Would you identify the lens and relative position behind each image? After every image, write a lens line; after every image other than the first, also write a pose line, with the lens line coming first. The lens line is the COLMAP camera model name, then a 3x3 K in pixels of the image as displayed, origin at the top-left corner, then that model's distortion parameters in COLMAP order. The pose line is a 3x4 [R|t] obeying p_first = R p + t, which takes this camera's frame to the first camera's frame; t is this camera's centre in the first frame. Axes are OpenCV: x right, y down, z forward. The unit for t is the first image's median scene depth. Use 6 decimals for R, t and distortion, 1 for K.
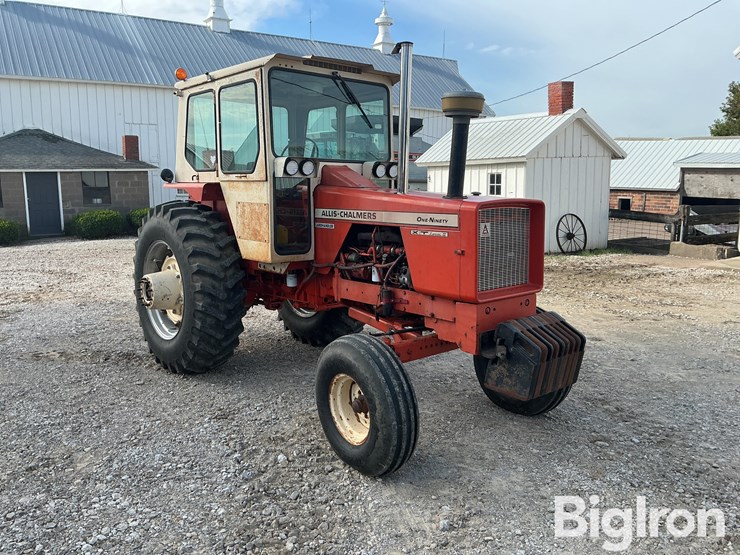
lens RADIAL K [[611.3, 0, 370.0], [0, 611.3, 277.5], [0, 0, 1]] dist [0.091606, -0.145883]
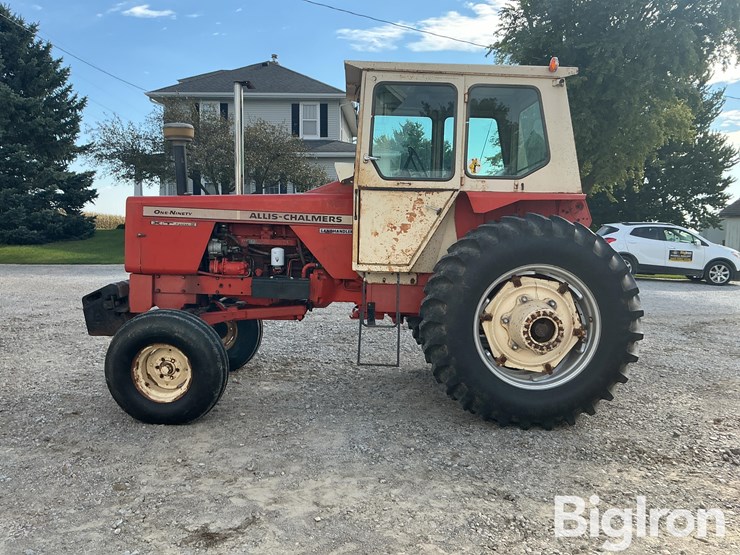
lens RADIAL K [[605.7, 0, 370.0], [0, 605.7, 277.5], [0, 0, 1]] dist [0.057271, -0.002472]
pose [[-0.639297, 0.048536, -0.767427, 0.769963], [-0.142005, 0.973389, 0.179858, -0.217315], [0.755734, 0.223961, -0.615392, 1.817467]]
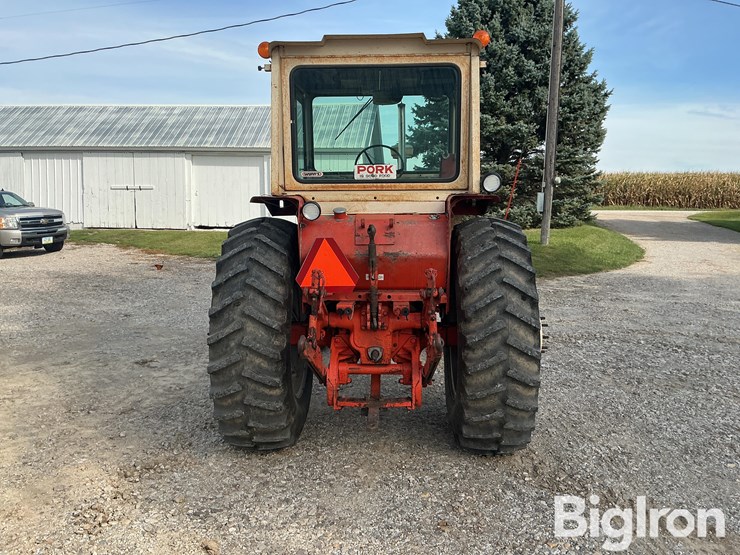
lens RADIAL K [[611.3, 0, 370.0], [0, 611.3, 277.5], [0, 0, 1]] dist [0.091606, -0.145883]
pose [[-0.727516, -0.097559, 0.679119, -0.854830], [0.098386, 0.964774, 0.243992, -0.298947], [-0.678999, 0.244324, -0.692290, 1.942691]]
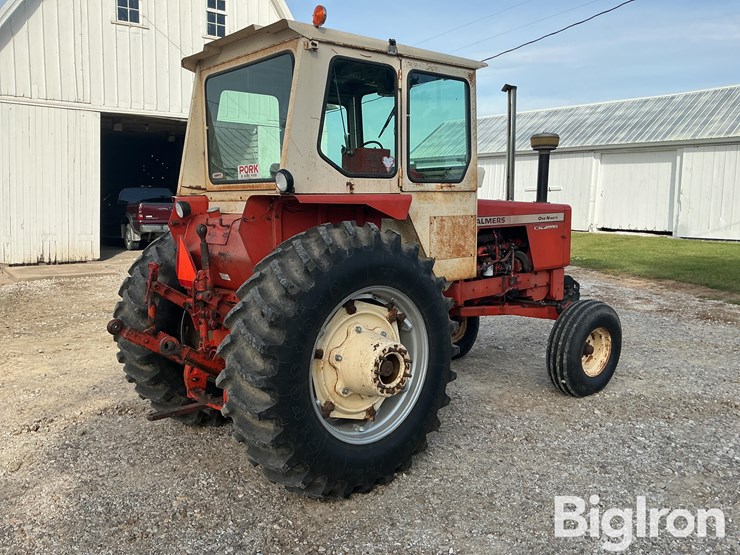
lens RADIAL K [[611.2, 0, 370.0], [0, 611.2, 277.5], [0, 0, 1]] dist [0.093045, -0.204722]
pose [[-0.014233, -0.136962, 0.990474, -1.122326], [0.152500, 0.978688, 0.137524, -0.182015], [-0.988201, 0.153005, 0.006957, 1.174645]]
